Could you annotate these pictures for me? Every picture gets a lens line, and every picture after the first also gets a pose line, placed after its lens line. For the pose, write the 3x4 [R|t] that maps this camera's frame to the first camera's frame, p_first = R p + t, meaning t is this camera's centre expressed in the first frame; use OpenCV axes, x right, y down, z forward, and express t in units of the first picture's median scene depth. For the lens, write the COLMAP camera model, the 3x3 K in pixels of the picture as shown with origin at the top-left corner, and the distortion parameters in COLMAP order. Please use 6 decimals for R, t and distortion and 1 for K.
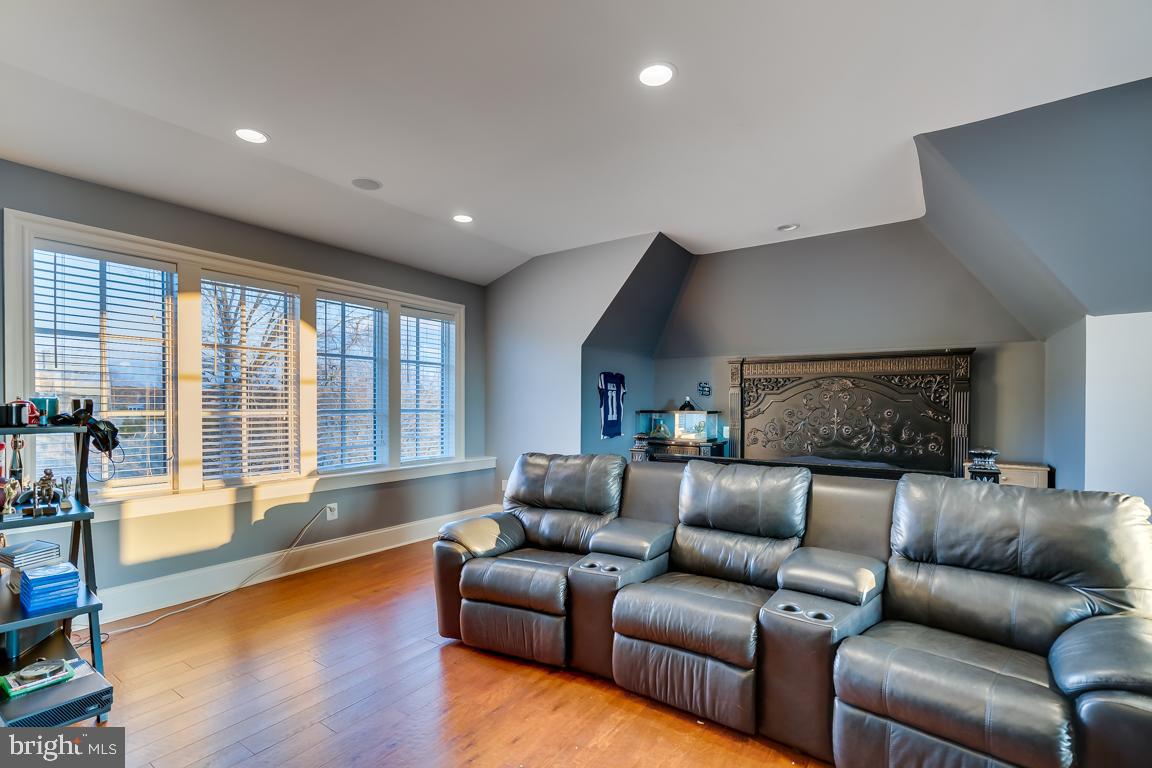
lens RADIAL K [[525.0, 0, 549.6], [0, 525.0, 405.2], [0, 0, 1]] dist [-0.008703, 0.003173]
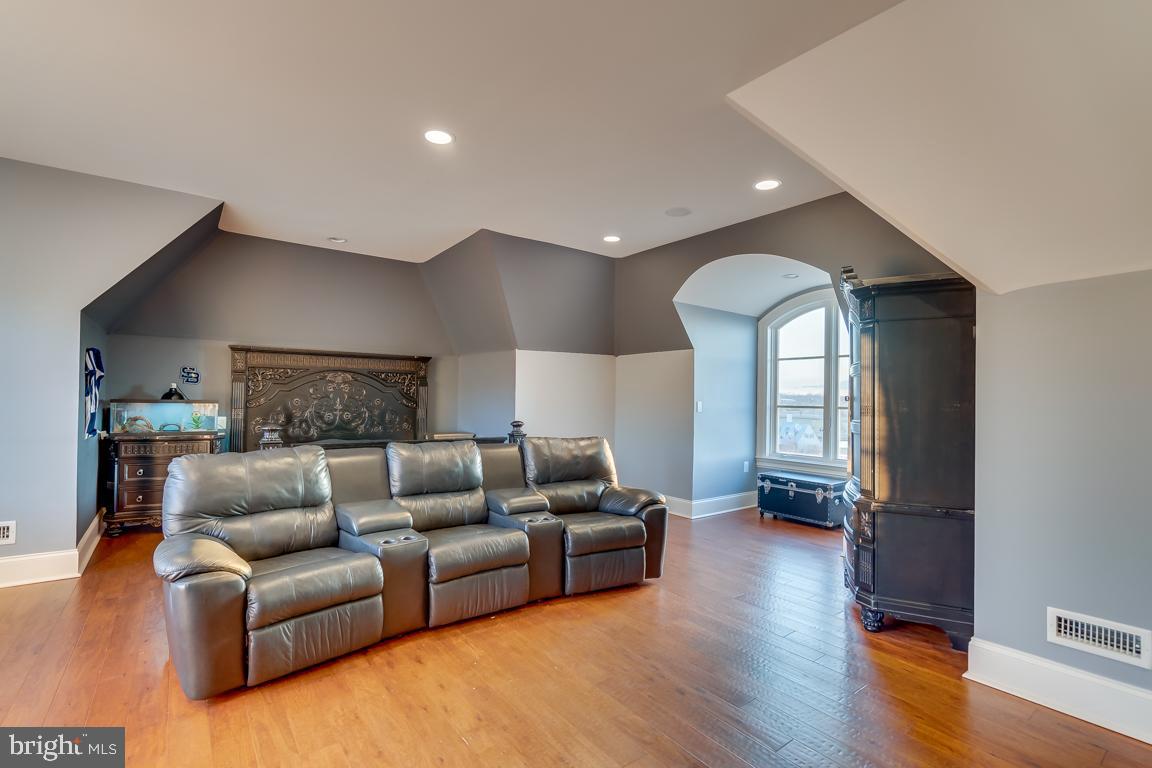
lens RADIAL K [[525.0, 0, 572.2], [0, 525.0, 390.7], [0, 0, 1]] dist [-0.008703, 0.003173]
pose [[0.308838, 0.012246, 0.951036, -0.448376], [-0.011284, 0.999894, -0.009211, -0.004578], [-0.951048, -0.007886, 0.308943, 0.150760]]
